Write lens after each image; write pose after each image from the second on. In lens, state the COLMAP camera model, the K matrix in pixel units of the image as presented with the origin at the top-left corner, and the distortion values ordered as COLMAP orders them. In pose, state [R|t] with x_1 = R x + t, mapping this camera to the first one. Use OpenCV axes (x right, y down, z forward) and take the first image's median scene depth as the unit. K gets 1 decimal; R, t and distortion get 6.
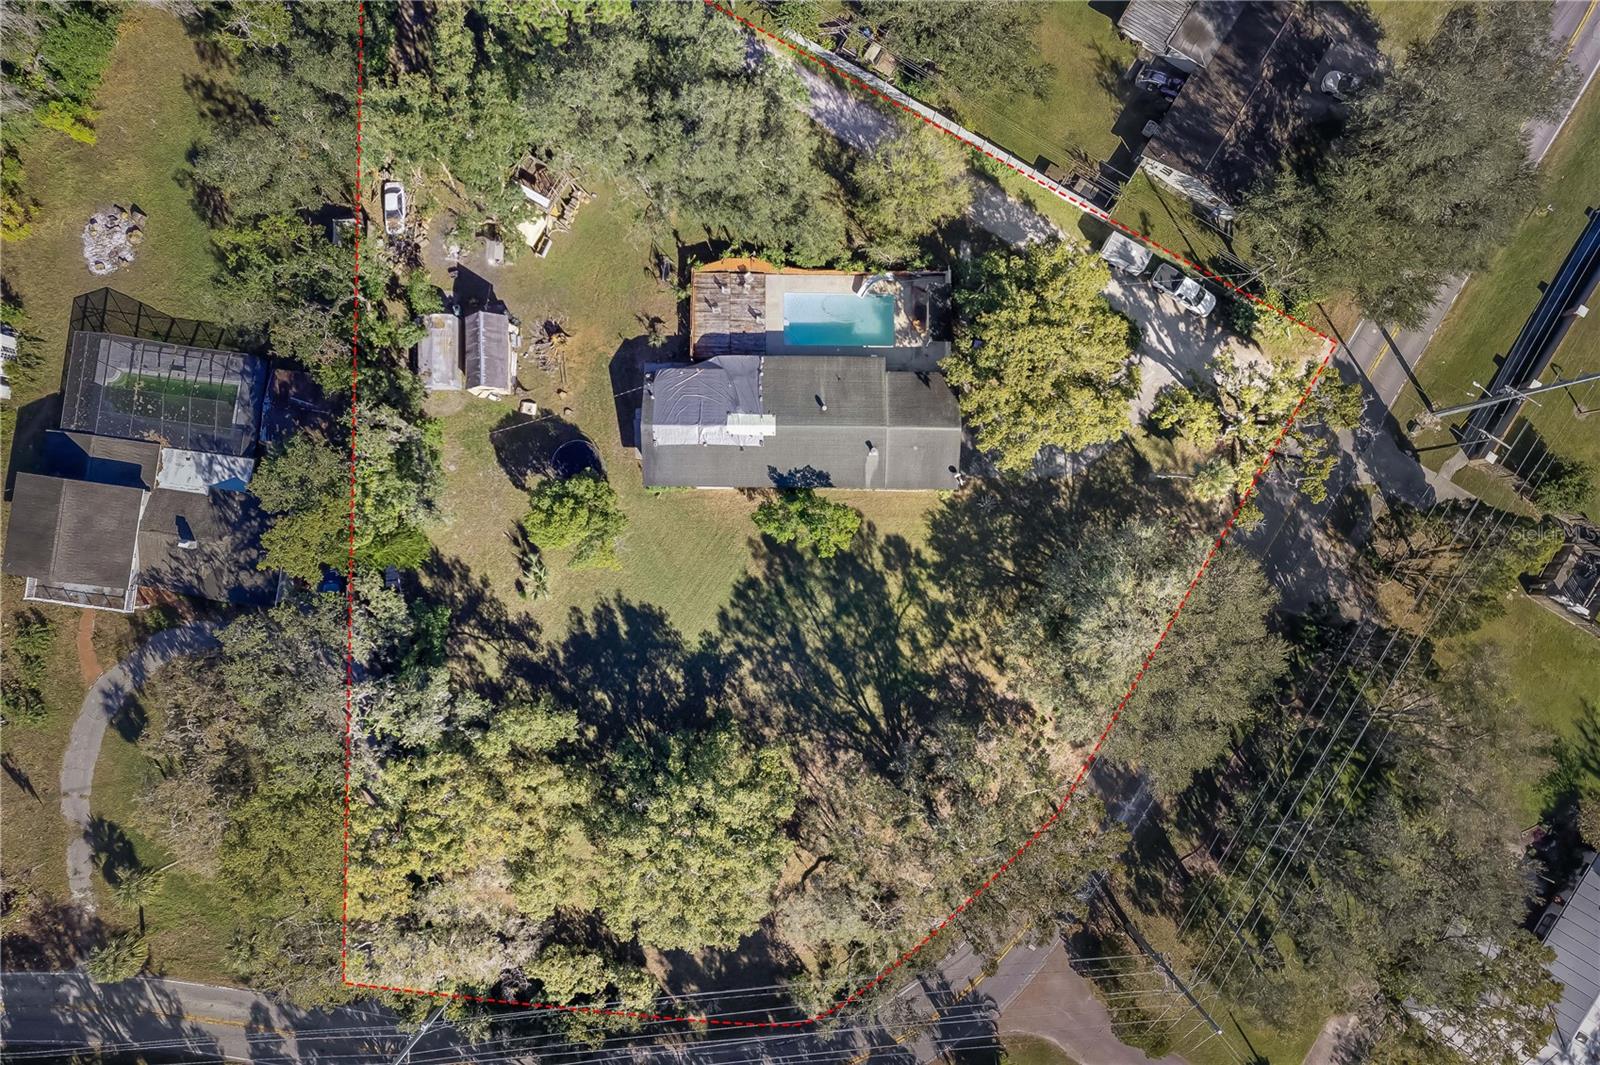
lens RADIAL K [[1027.9, 0, 806.3], [0, 1027.9, 537.5], [0, 0, 1]] dist [-0.056136, 0.042605]
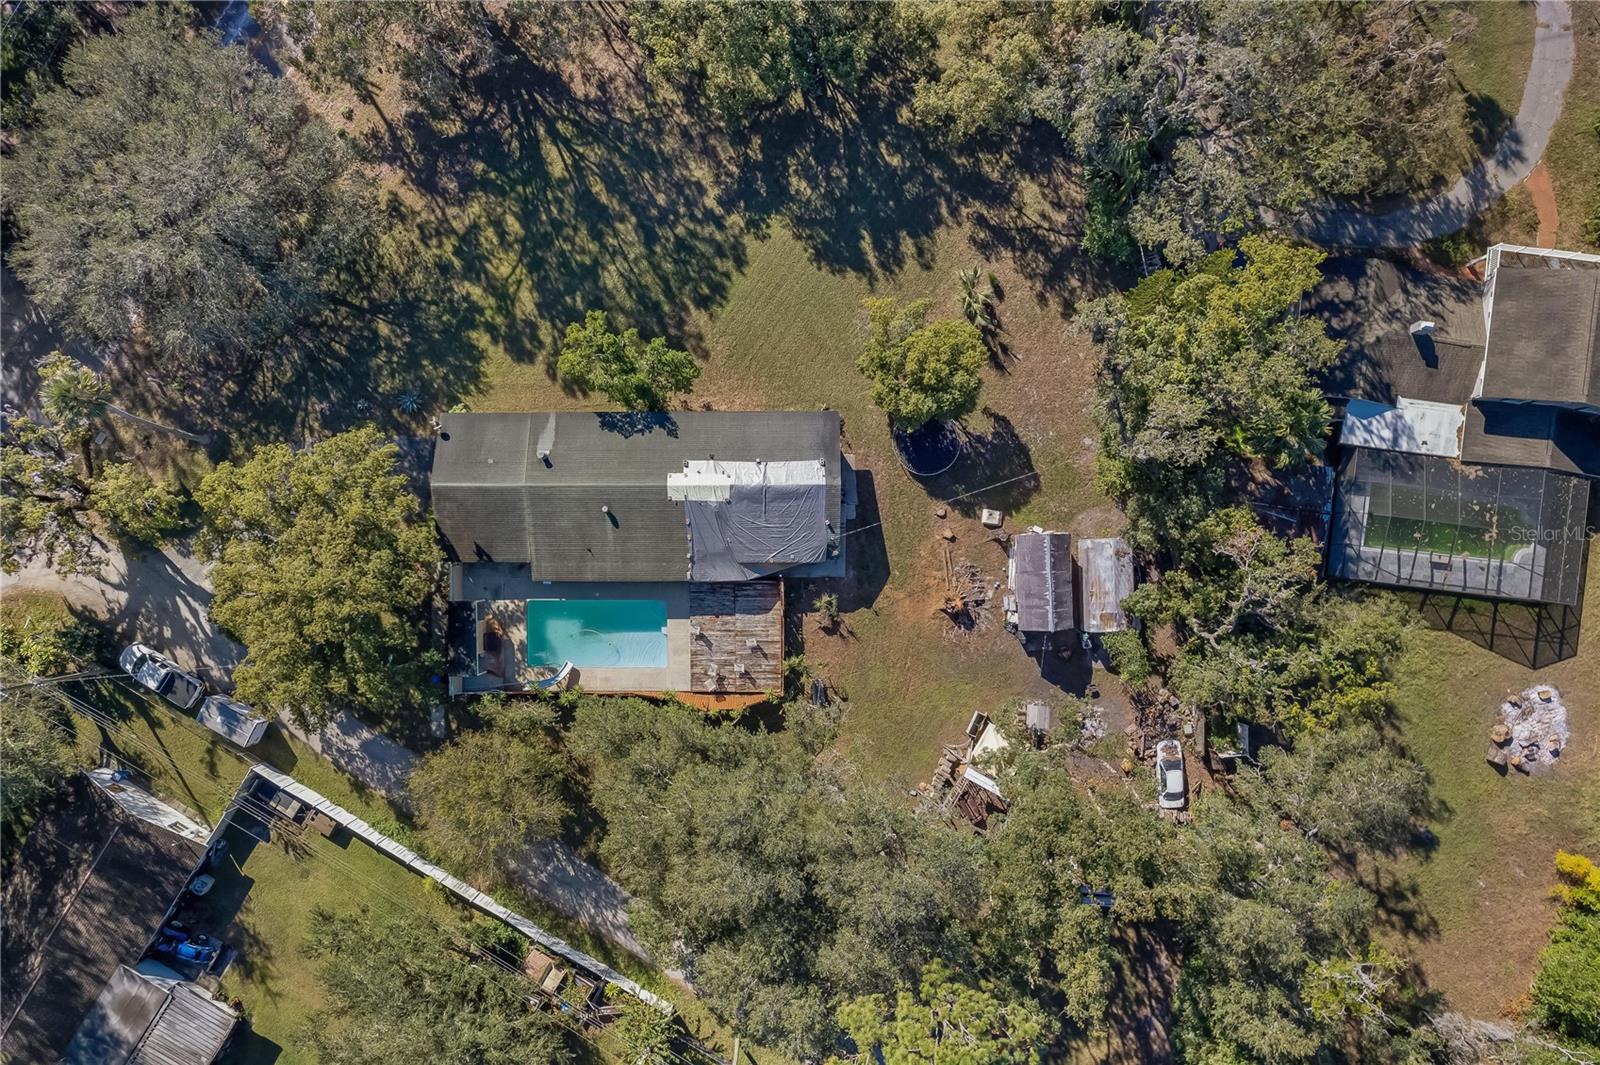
lens RADIAL K [[1027.9, 0, 790.0], [0, 1027.9, 547.5], [0, 0, 1]] dist [-0.056136, 0.042605]
pose [[-0.999918, 0.012217, 0.003740, -0.119932], [-0.012096, -0.999452, 0.030817, -0.172166], [0.004114, 0.030769, 0.999518, 0.214513]]
